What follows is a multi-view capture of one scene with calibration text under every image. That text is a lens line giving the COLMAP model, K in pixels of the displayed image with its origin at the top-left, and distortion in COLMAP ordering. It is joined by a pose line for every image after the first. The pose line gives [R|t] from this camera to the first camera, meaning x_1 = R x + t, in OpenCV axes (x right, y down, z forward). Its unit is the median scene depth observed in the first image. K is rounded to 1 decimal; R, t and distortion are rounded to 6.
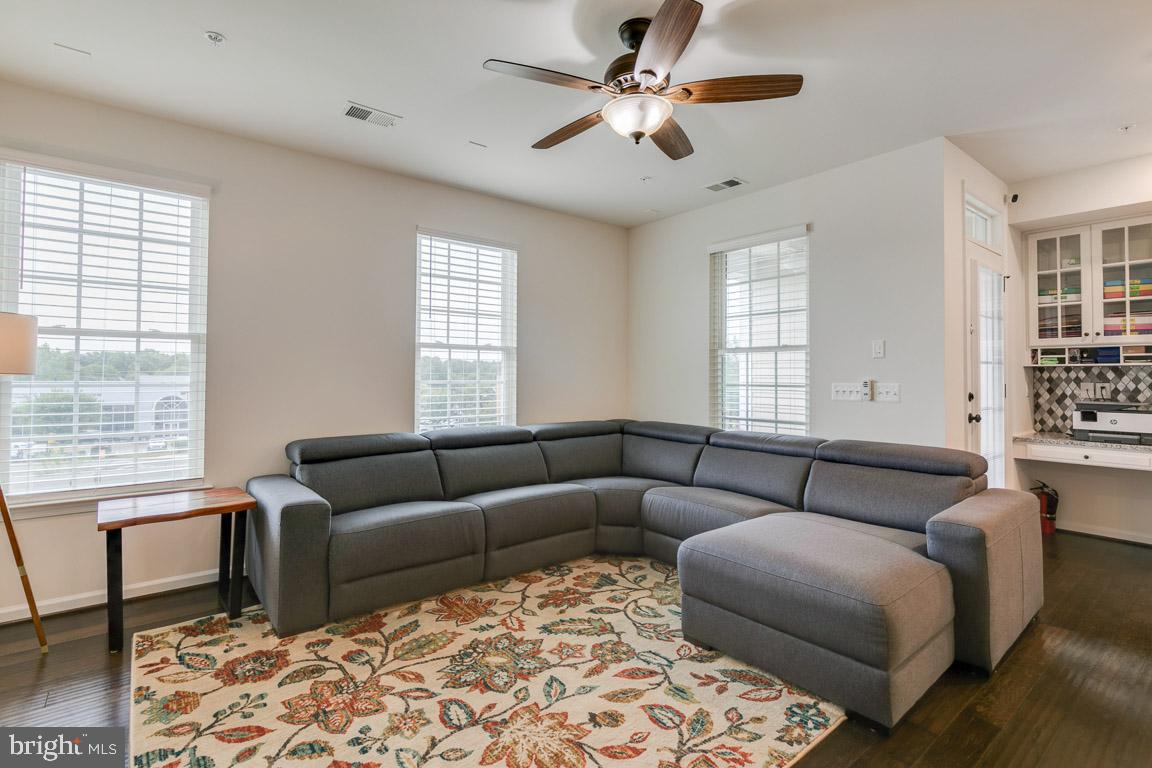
lens RADIAL K [[544.2, 0, 579.9], [0, 544.2, 378.5], [0, 0, 1]] dist [0.001754, 0.000472]
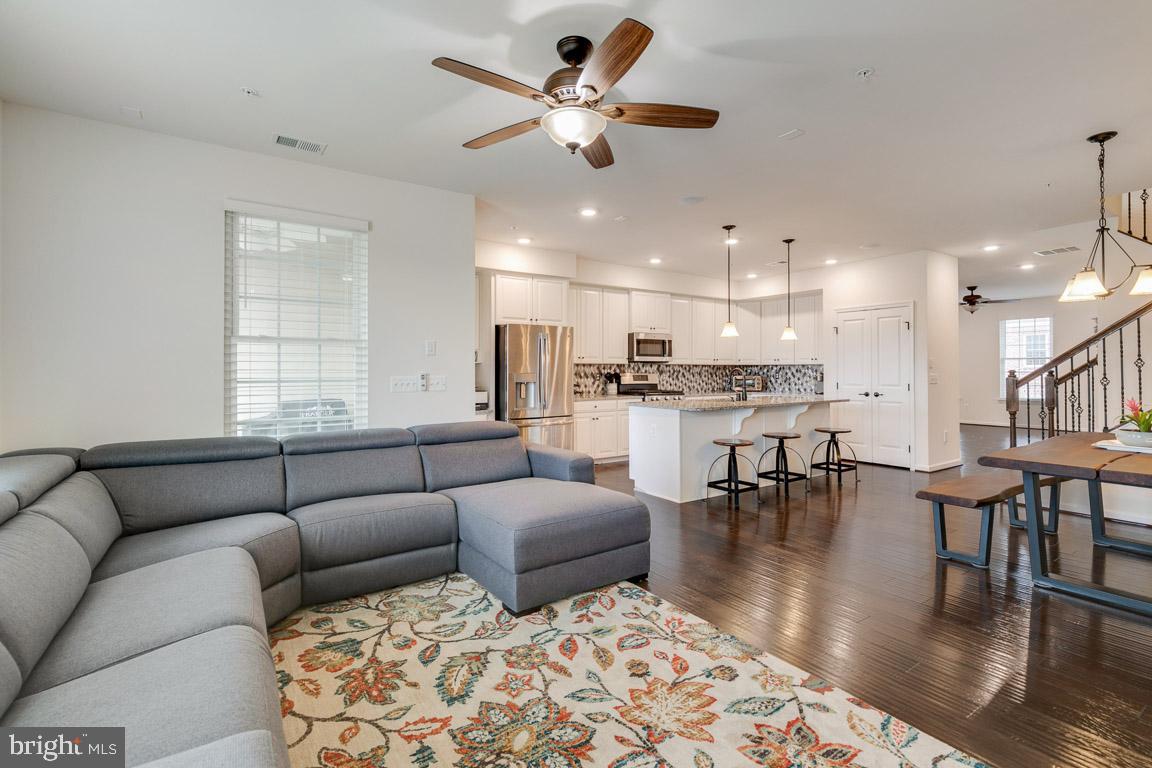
lens RADIAL K [[526.1, 0, 575.7], [0, 526.1, 380.2], [0, 0, 1]] dist [0.009363, -0.002138]
pose [[0.091430, -0.023125, 0.995543, -0.778668], [0.010579, 0.999696, 0.022250, -0.005304], [-0.995755, 0.008498, 0.091647, 0.756751]]
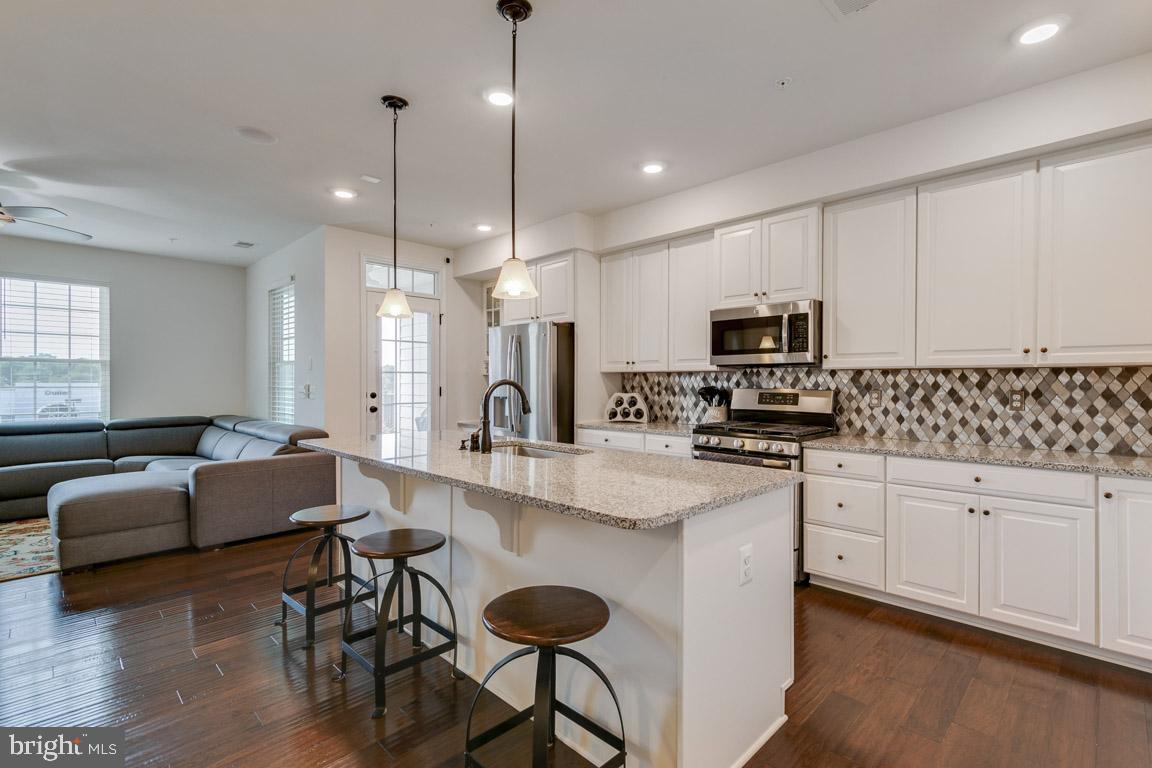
lens RADIAL K [[526.1, 0, 576.6], [0, 526.1, 386.9], [0, 0, 1]] dist [0.009363, -0.002138]
pose [[0.994491, -0.003569, 0.104761, 1.501268], [0.003390, 0.999992, 0.001889, 0.014461], [-0.104767, -0.001524, 0.994496, -0.683797]]
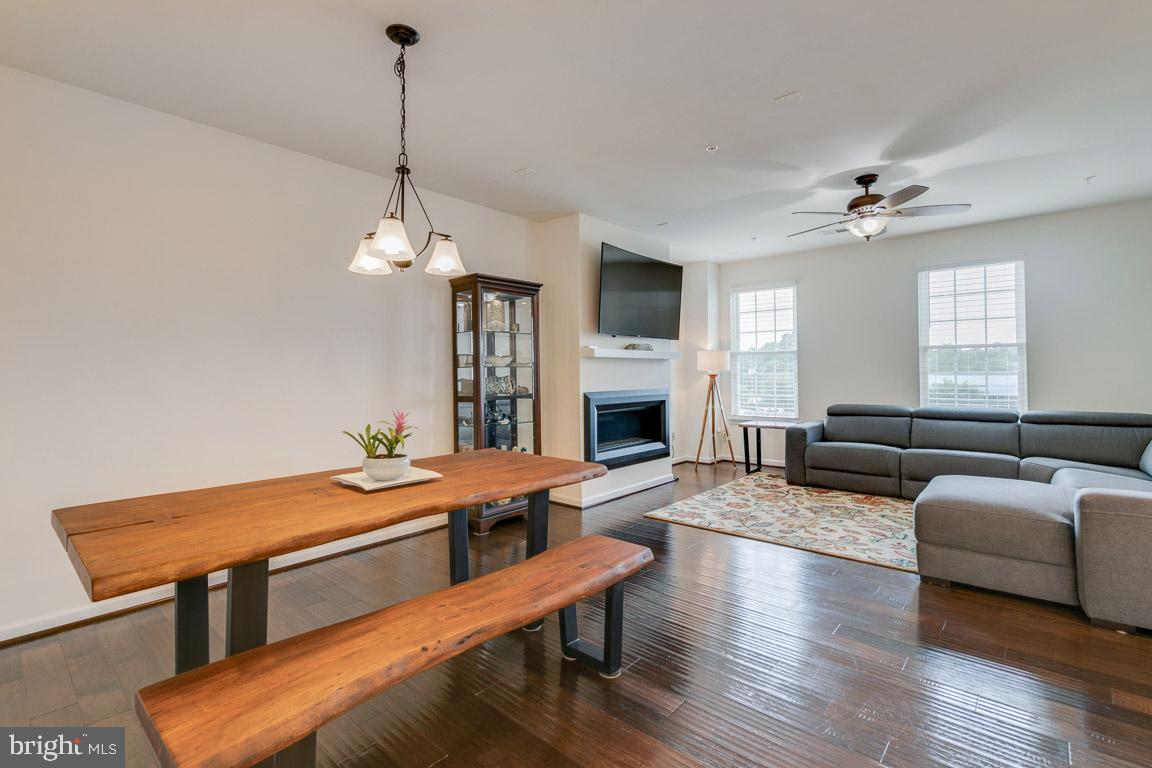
lens RADIAL K [[526.1, 0, 583.5], [0, 526.1, 367.9], [0, 0, 1]] dist [0.009363, -0.002138]
pose [[0.176623, -0.016715, -0.984137, 1.414237], [0.004520, 0.999859, -0.016171, 0.016611], [0.984268, -0.001592, 0.176673, -0.222273]]
